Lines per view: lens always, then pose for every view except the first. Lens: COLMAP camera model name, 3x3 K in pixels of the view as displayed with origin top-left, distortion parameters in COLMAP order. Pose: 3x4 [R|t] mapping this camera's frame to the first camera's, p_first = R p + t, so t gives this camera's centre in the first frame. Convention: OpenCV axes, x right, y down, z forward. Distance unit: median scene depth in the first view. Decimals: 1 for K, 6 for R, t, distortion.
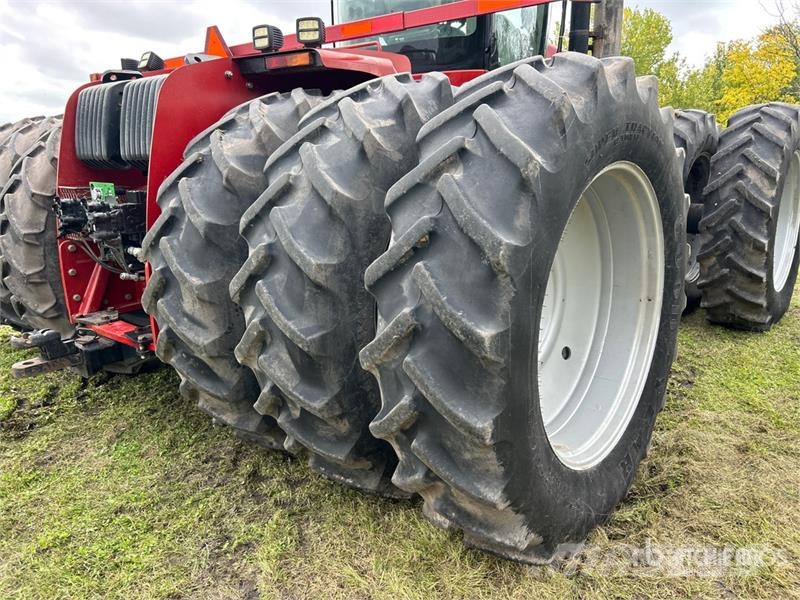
lens RADIAL K [[609.4, 0, 399.4], [0, 609.4, 304.0], [0, 0, 1]] dist [0.061418, -0.069958]
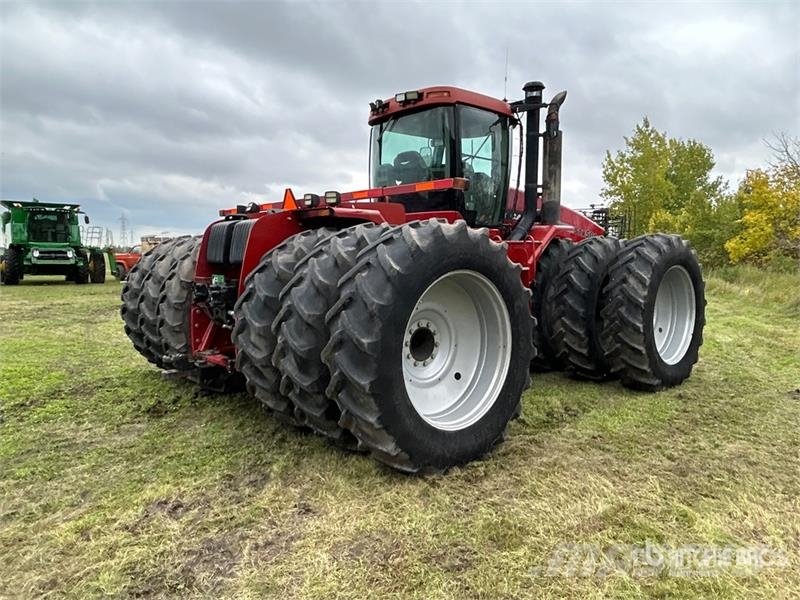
lens RADIAL K [[609.4, 0, 399.4], [0, 609.4, 304.0], [0, 0, 1]] dist [0.061418, -0.069958]
pose [[0.986679, 0.030565, -0.159781, 0.359564], [-0.055952, 0.986029, -0.156895, 0.150625], [0.152753, 0.163745, 0.974605, -0.713516]]
